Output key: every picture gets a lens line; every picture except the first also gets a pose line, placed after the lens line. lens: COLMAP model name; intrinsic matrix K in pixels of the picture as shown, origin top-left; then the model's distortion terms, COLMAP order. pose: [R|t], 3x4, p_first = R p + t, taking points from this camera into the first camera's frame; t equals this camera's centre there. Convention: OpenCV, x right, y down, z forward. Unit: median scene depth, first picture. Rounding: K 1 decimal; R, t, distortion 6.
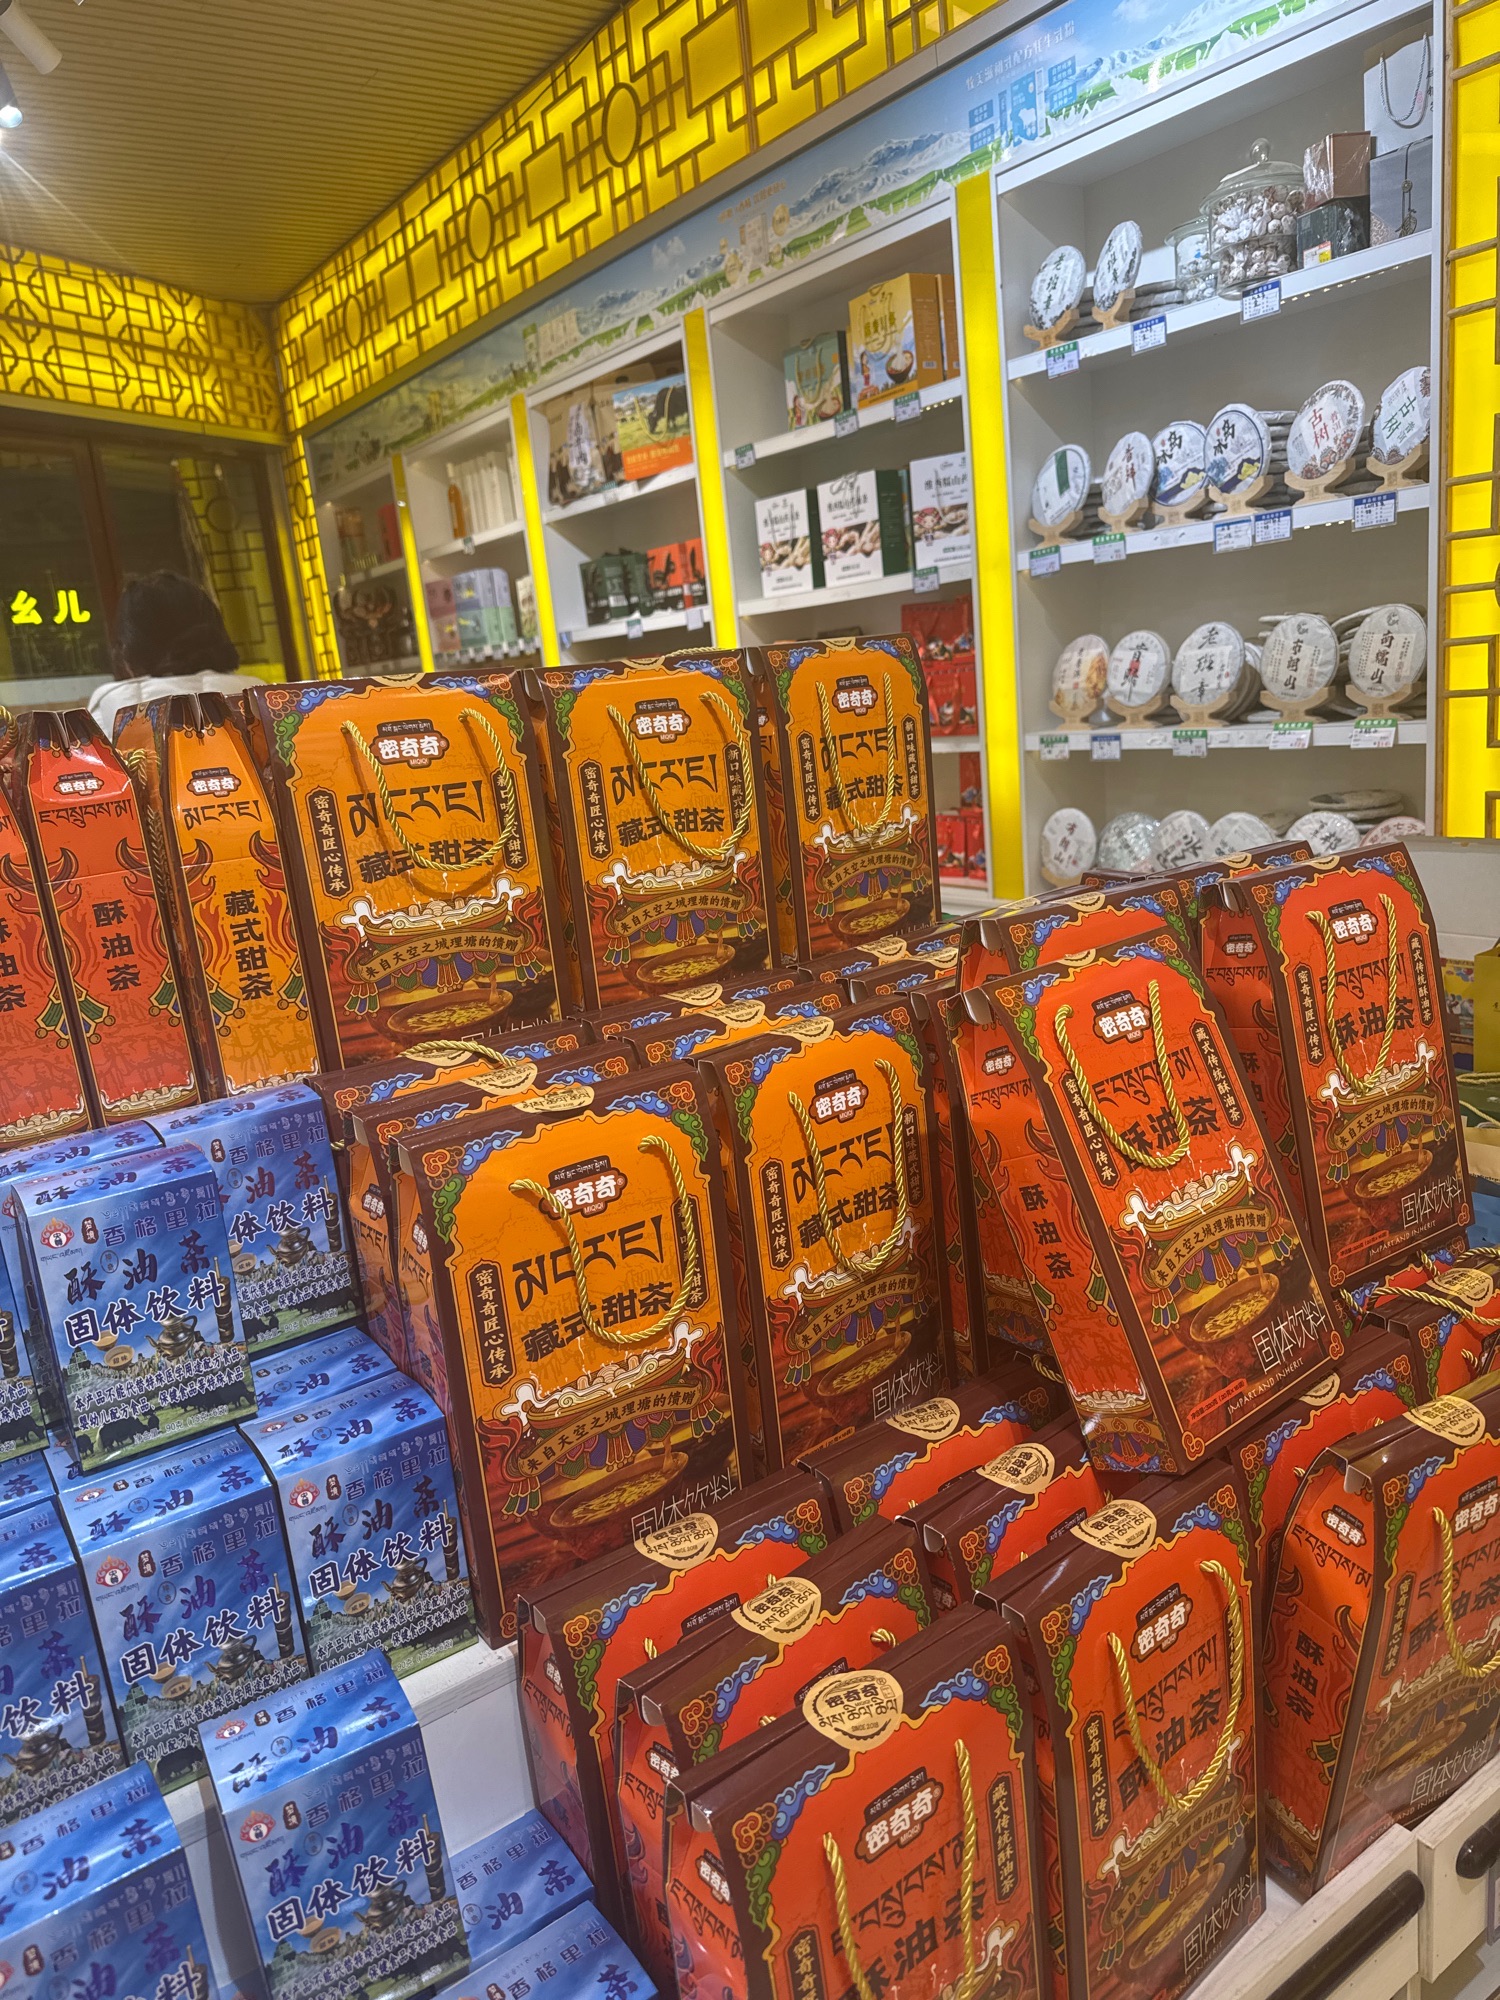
lens RADIAL K [[1477.6, 0, 750.0], [0, 1477.6, 1000.0], [0, 0, 1]] dist [-0.000616, -0.010230]
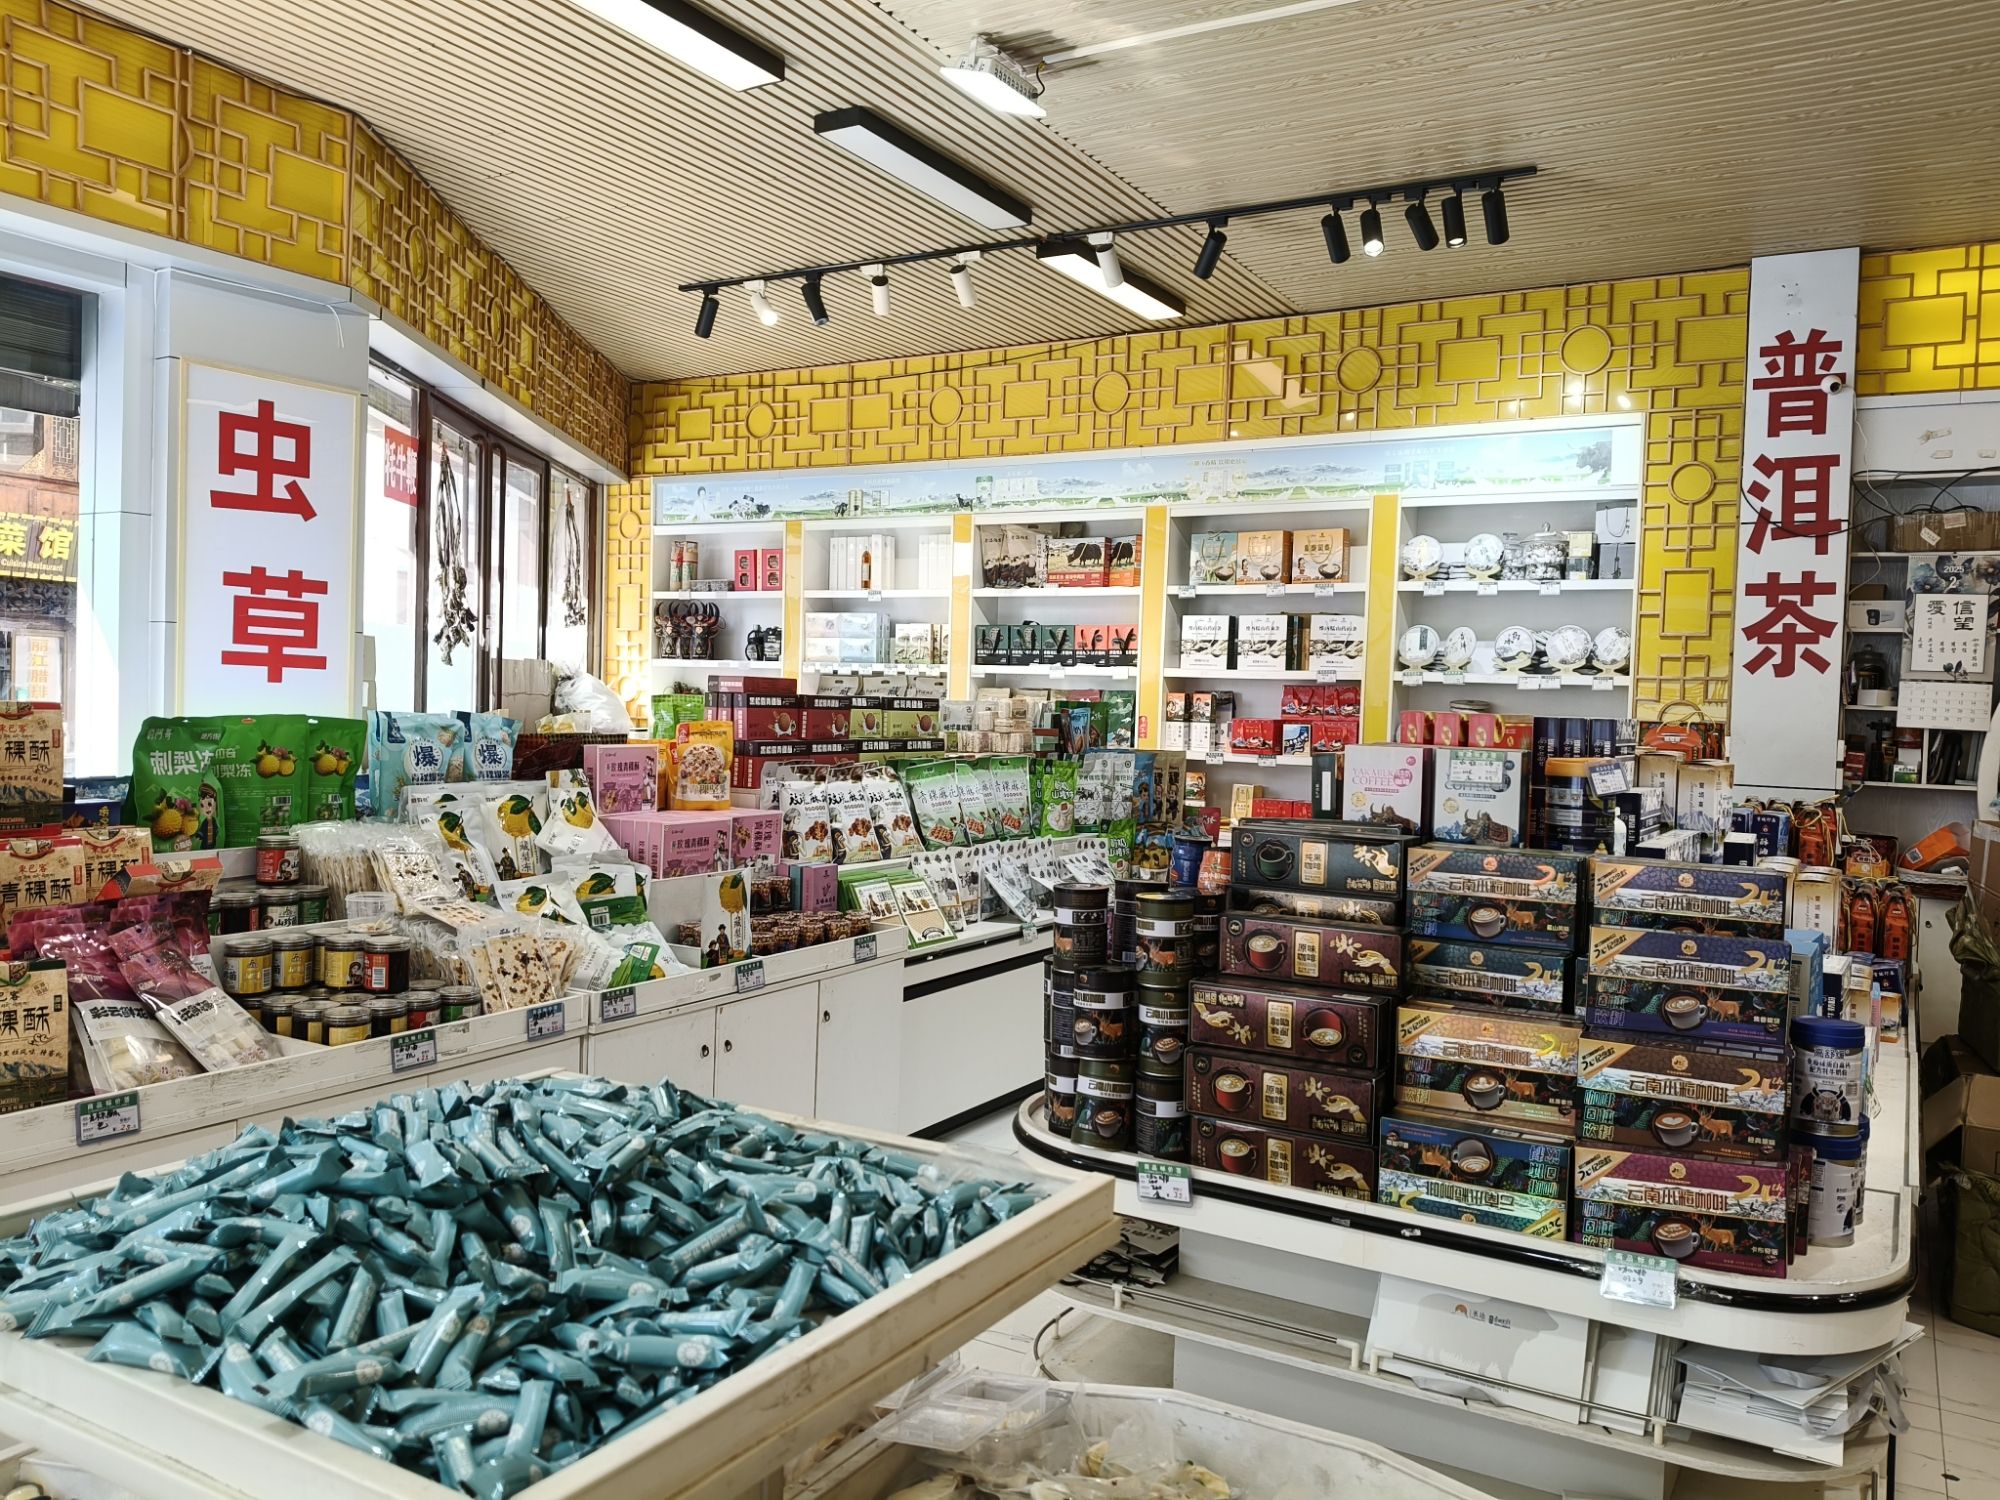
lens RADIAL K [[1522.8, 0, 1000.0], [0, 1522.8, 750.0], [0, 0, 1]] dist [-0.030898, -0.004521]
pose [[0.902219, 0.114431, 0.415821, -0.806526], [-0.027061, 0.977278, -0.210226, 0.174349], [-0.430429, 0.178418, 0.884815, -0.402399]]
